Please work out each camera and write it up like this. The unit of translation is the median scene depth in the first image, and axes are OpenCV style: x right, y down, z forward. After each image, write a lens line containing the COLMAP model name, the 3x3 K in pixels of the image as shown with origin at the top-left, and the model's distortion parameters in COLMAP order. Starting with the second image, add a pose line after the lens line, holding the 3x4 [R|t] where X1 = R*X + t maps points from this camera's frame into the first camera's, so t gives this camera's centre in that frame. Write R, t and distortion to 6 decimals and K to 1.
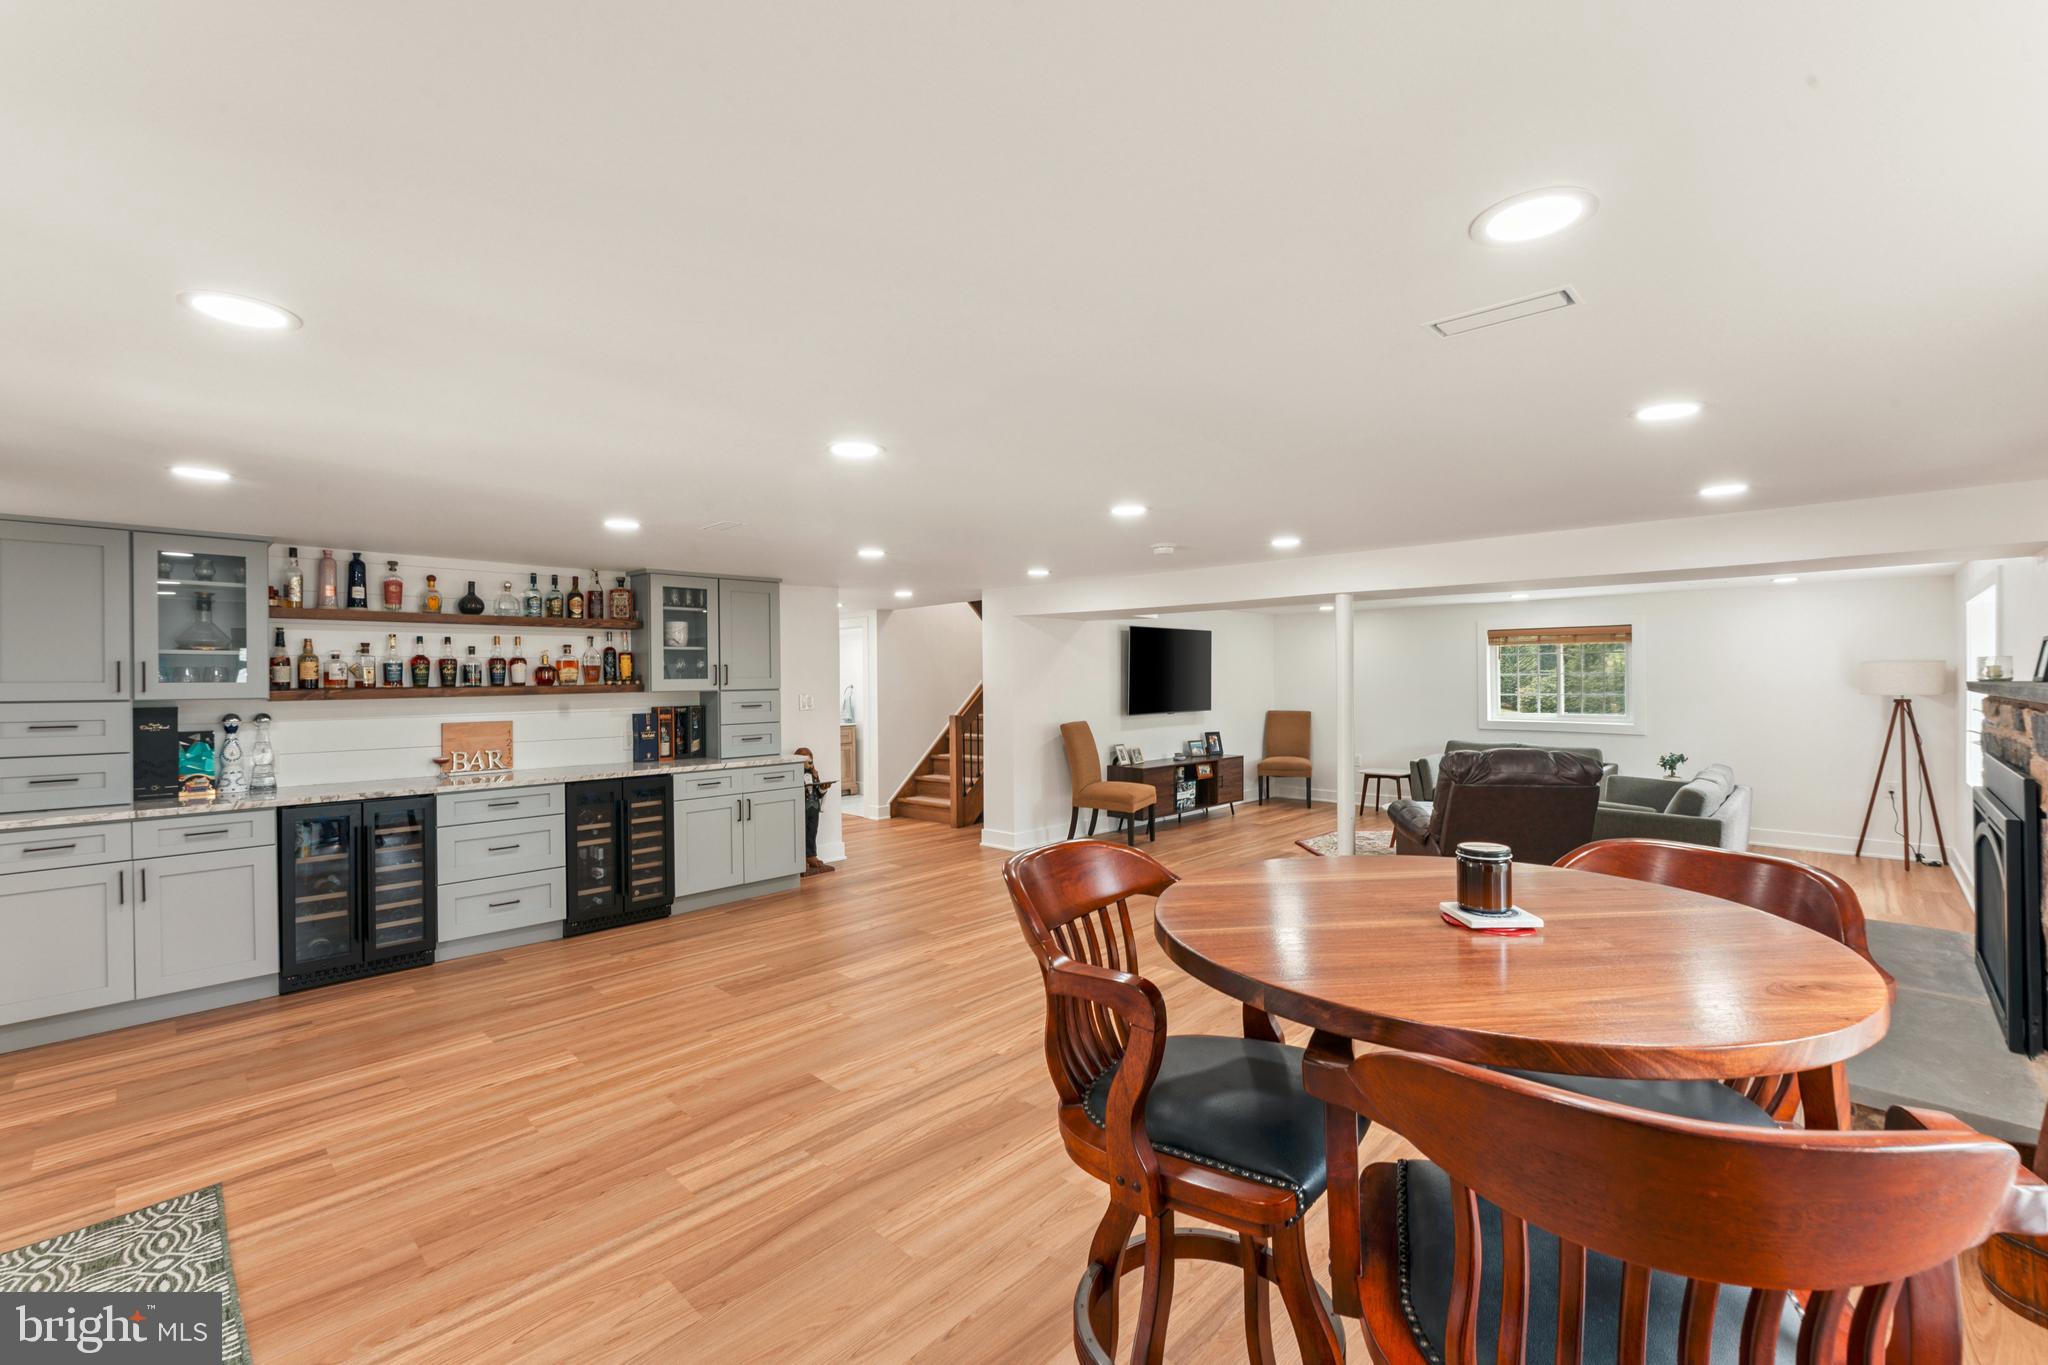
lens RADIAL K [[875.8, 0, 1024.0], [0, 875.8, 682.5], [0, 0, 1]] dist [0.000651, 0.000044]
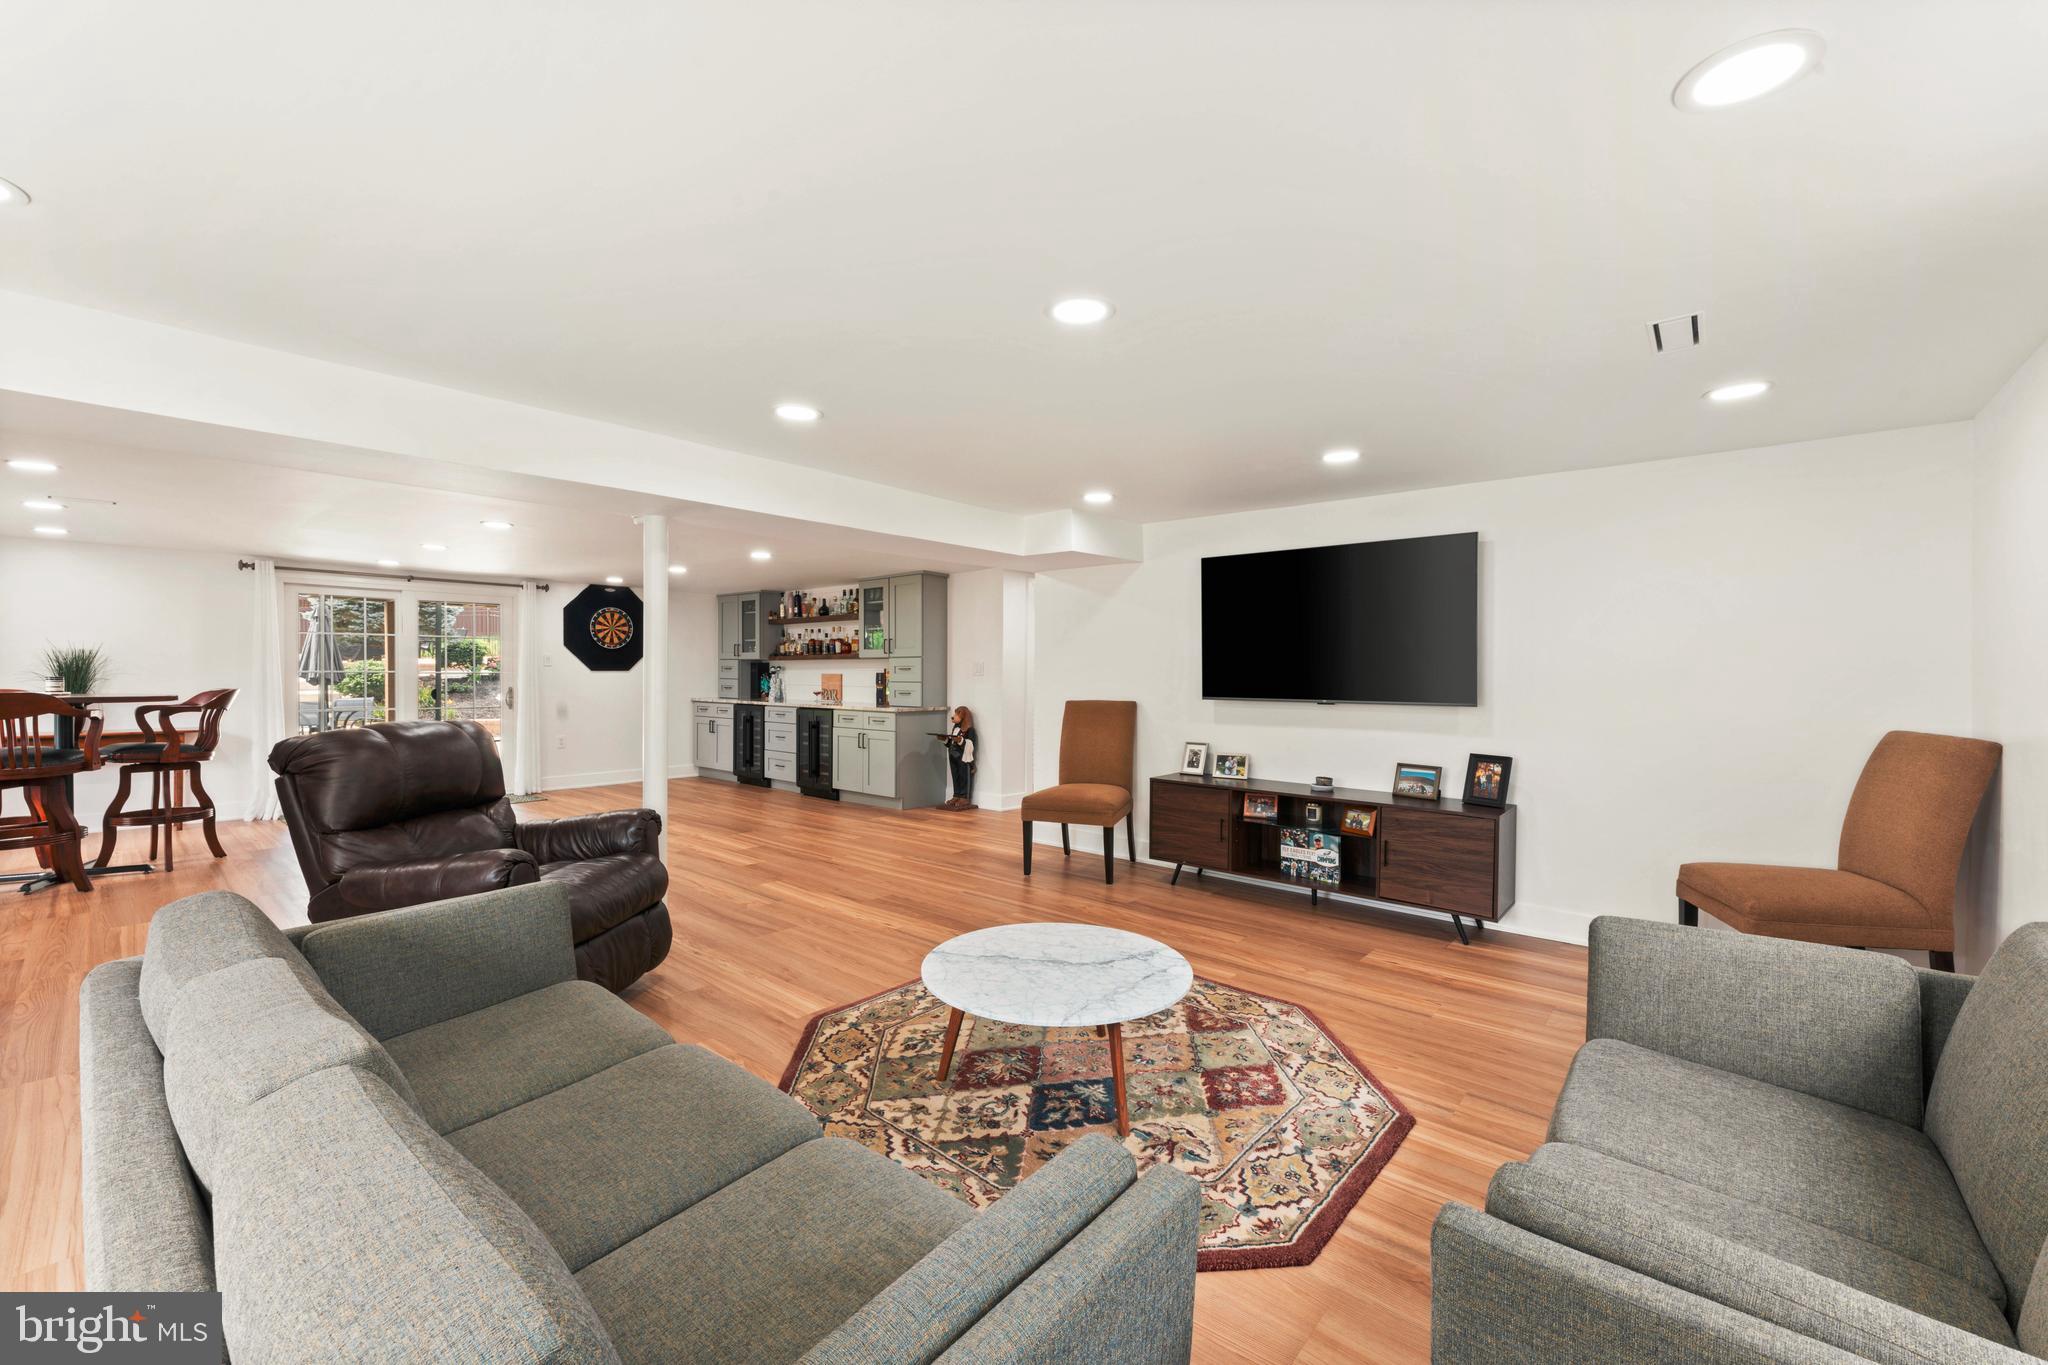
lens RADIAL K [[809.3, 0, 1028.8], [0, 809.3, 683.0], [0, 0, 1]] dist [0.000814, 0.000230]
pose [[0.052949, 0.025874, -0.998262, 1.063265], [-0.007751, 0.999645, 0.025498, 0.017122], [0.998567, 0.006388, 0.053131, 1.265615]]
